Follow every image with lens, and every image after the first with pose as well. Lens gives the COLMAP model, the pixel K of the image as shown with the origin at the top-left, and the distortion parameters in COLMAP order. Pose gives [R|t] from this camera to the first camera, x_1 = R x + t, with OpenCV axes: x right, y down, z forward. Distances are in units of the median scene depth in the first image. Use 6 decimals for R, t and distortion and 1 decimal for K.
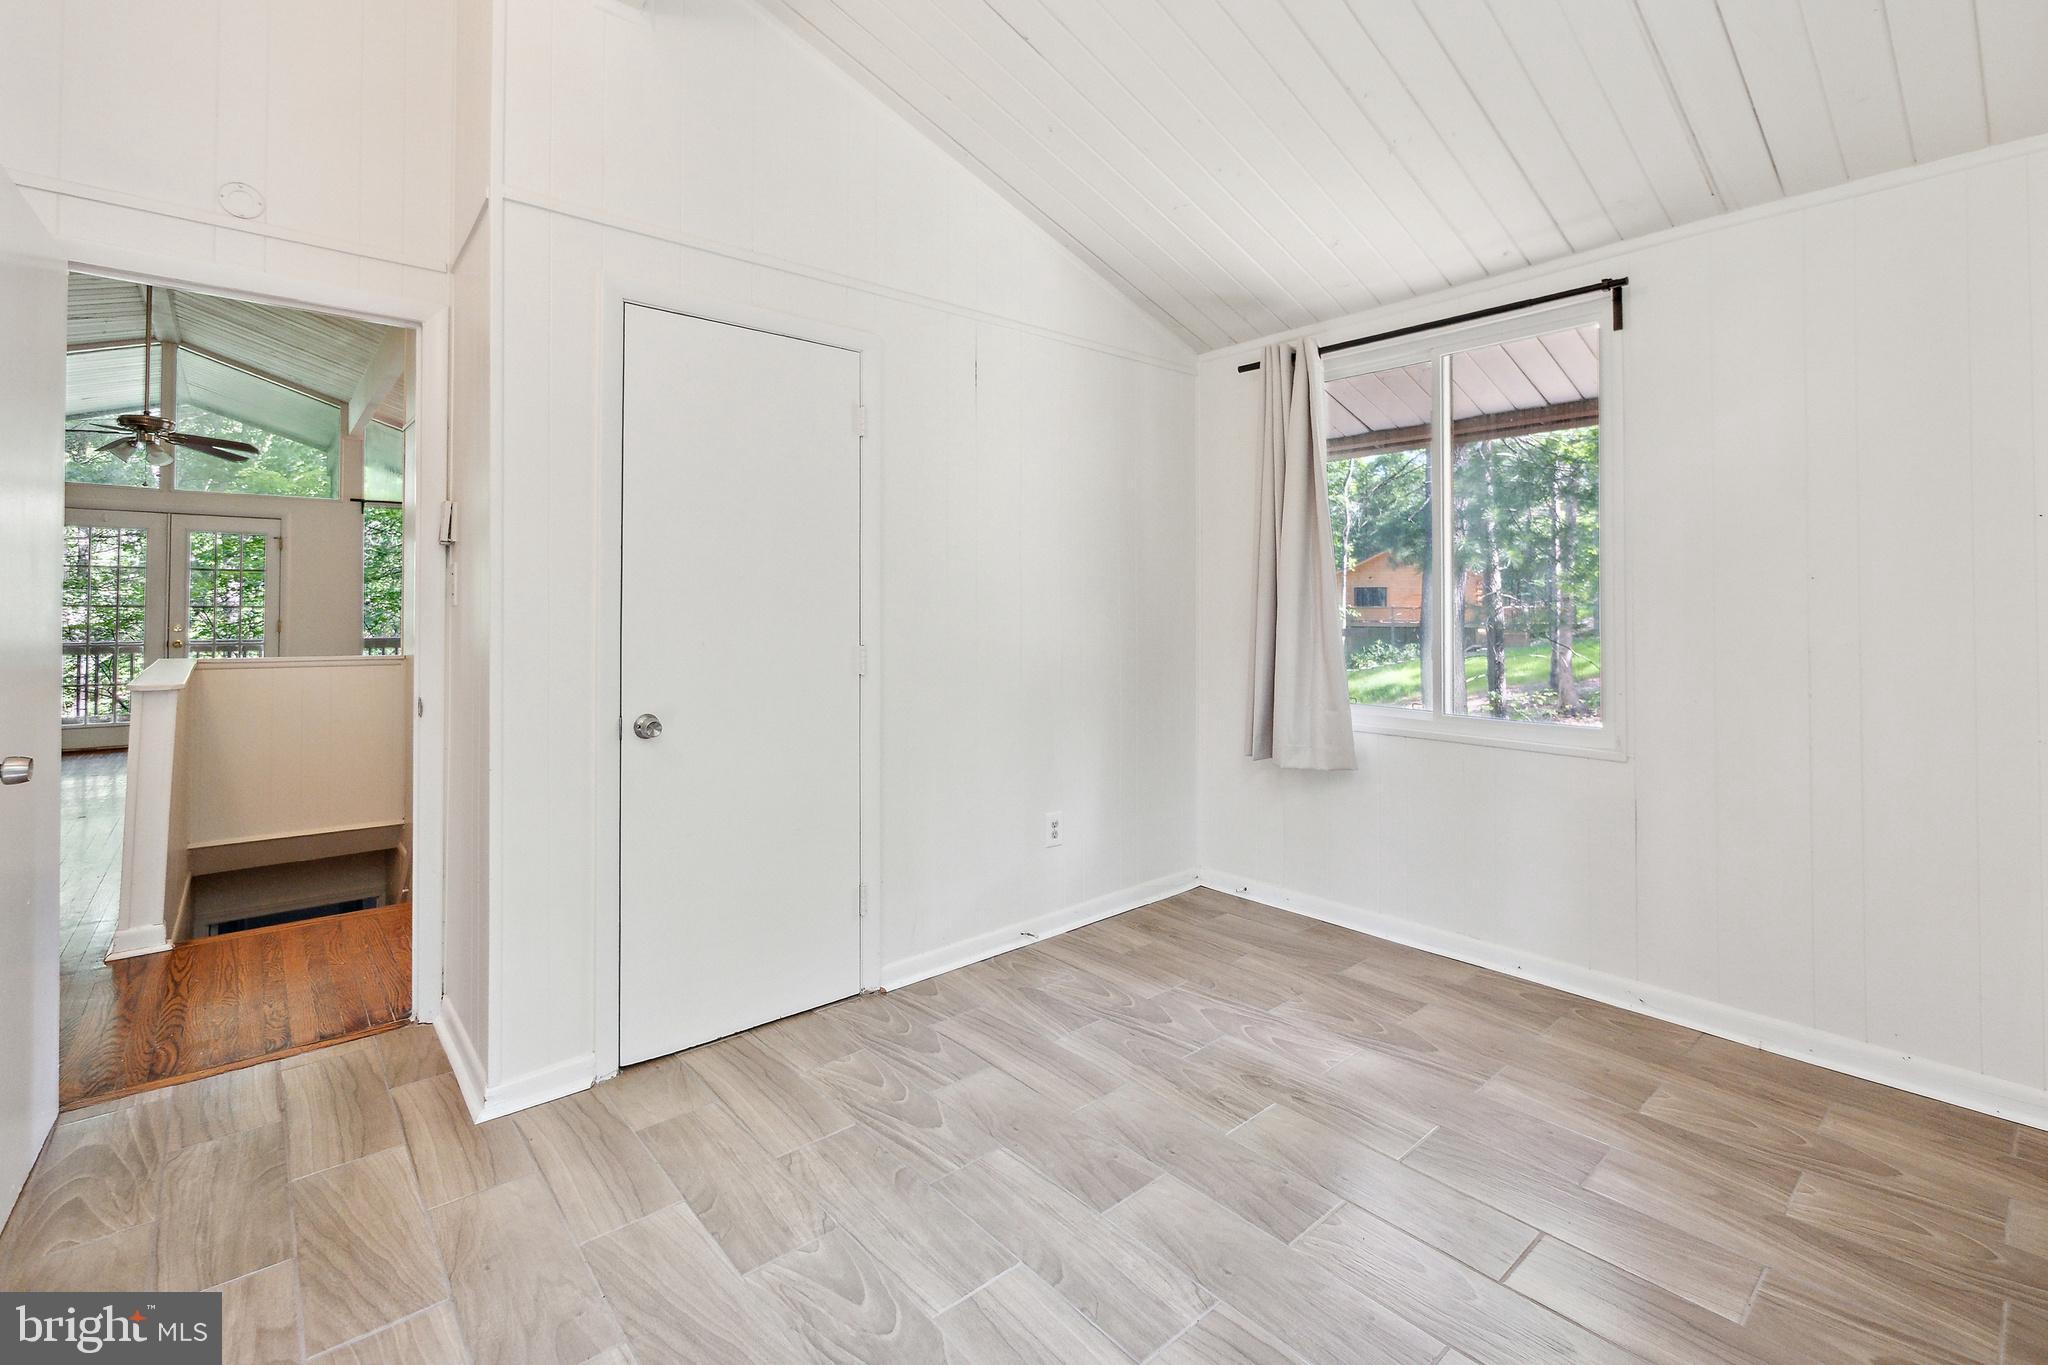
lens RADIAL K [[901.9, 0, 1024.1], [0, 901.9, 606.4], [0, 0, 1]] dist [-0.001484, -0.000126]
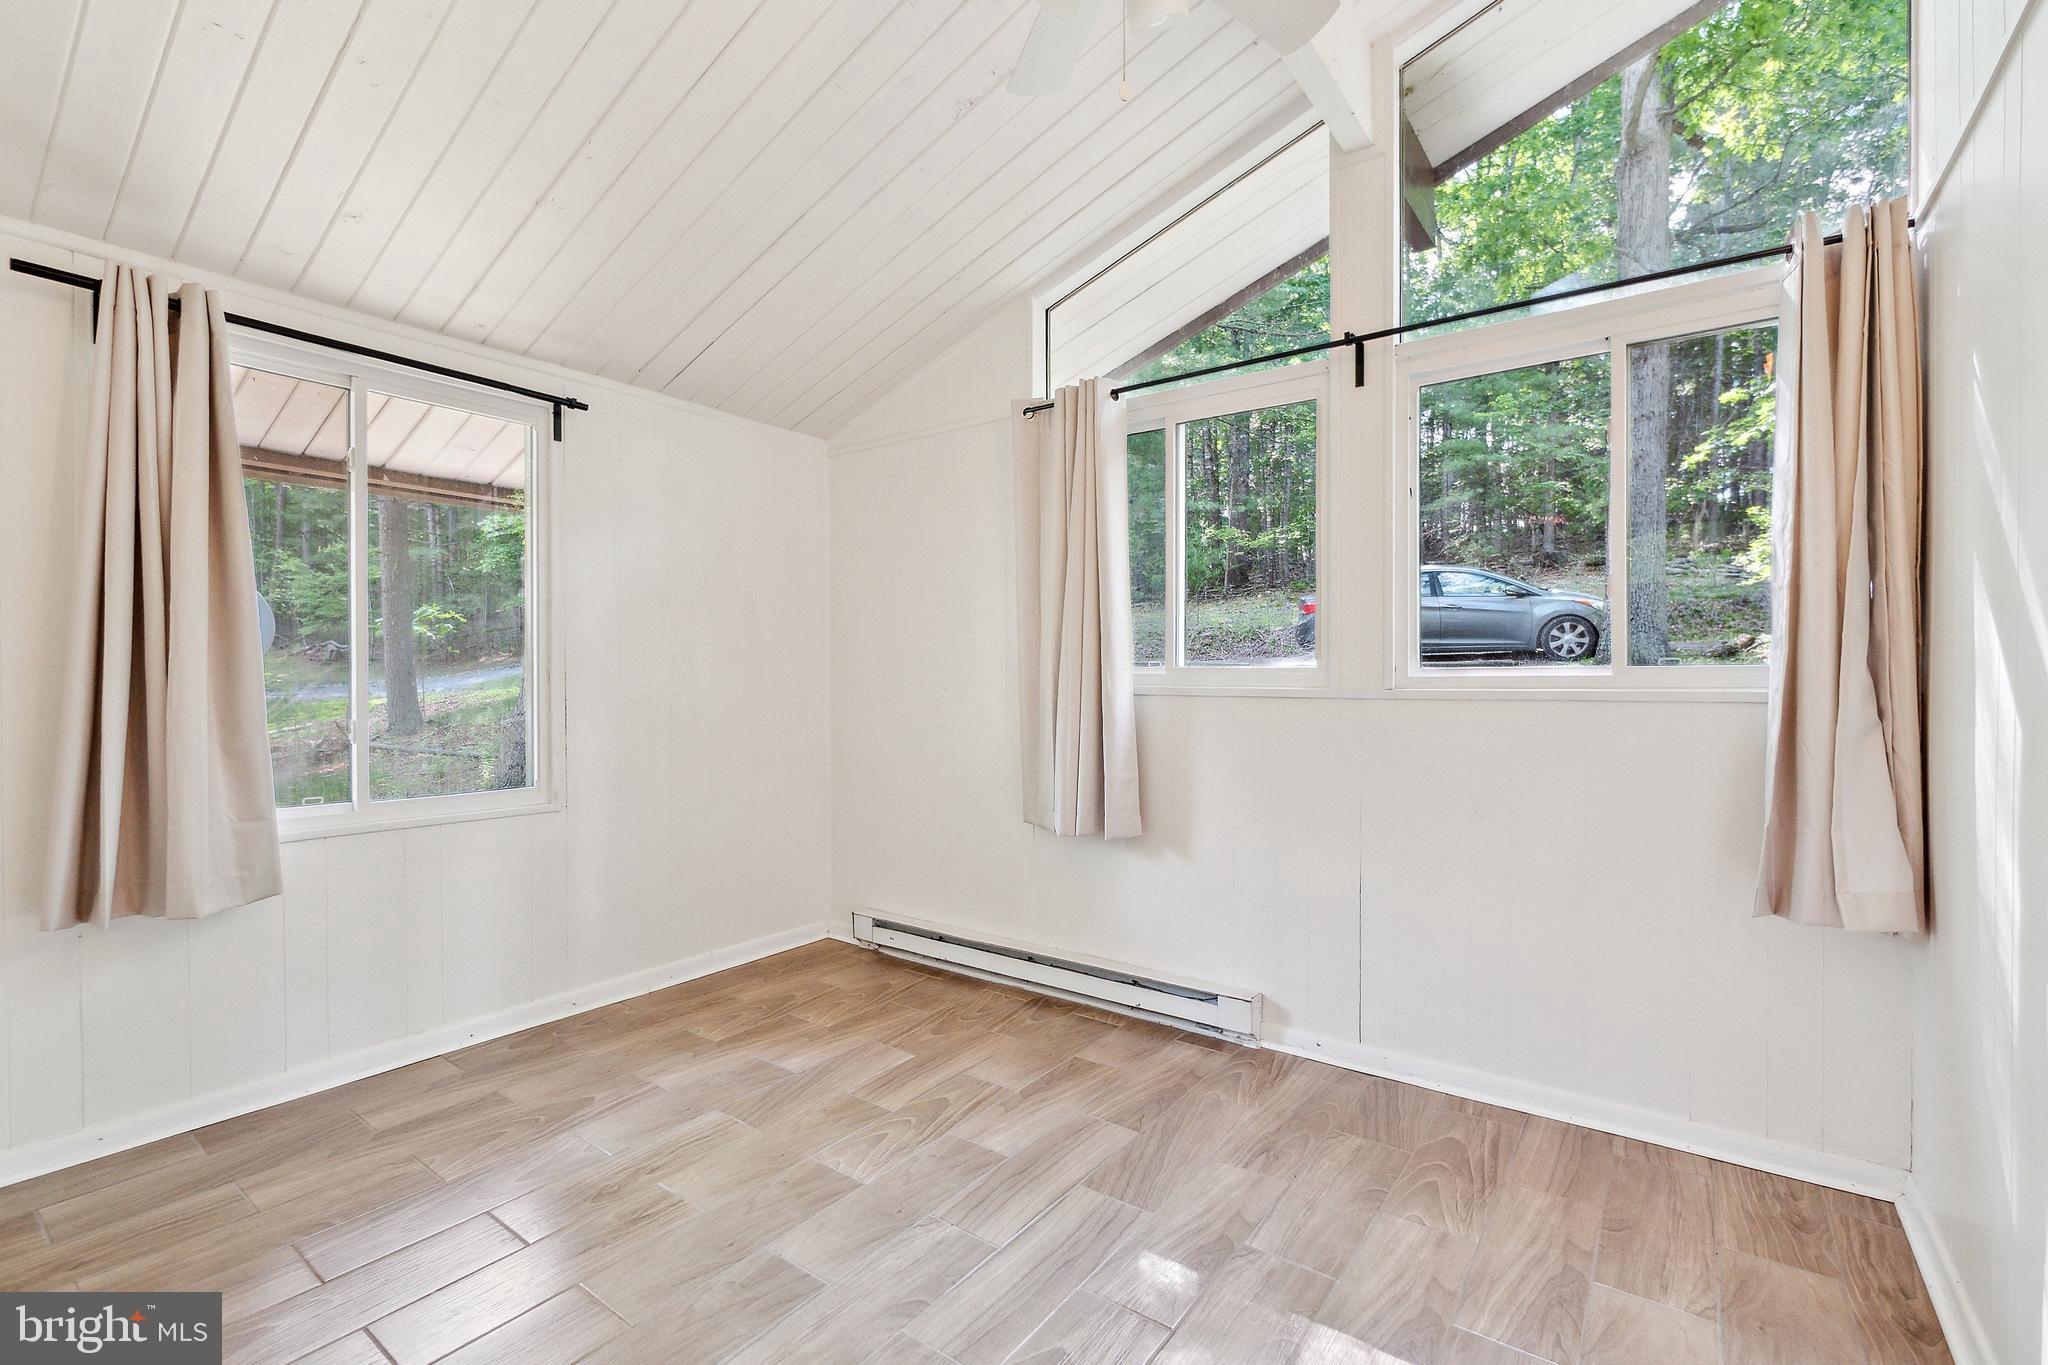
lens RADIAL K [[908.7, 0, 1029.2], [0, 908.7, 677.0], [0, 0, 1]] dist [-0.002602, 0.000138]
pose [[-0.226458, -0.000168, 0.974021, -0.752472], [-0.000878, 1.000000, -0.000032, -0.001451], [-0.974021, -0.000862, -0.226458, 0.802847]]
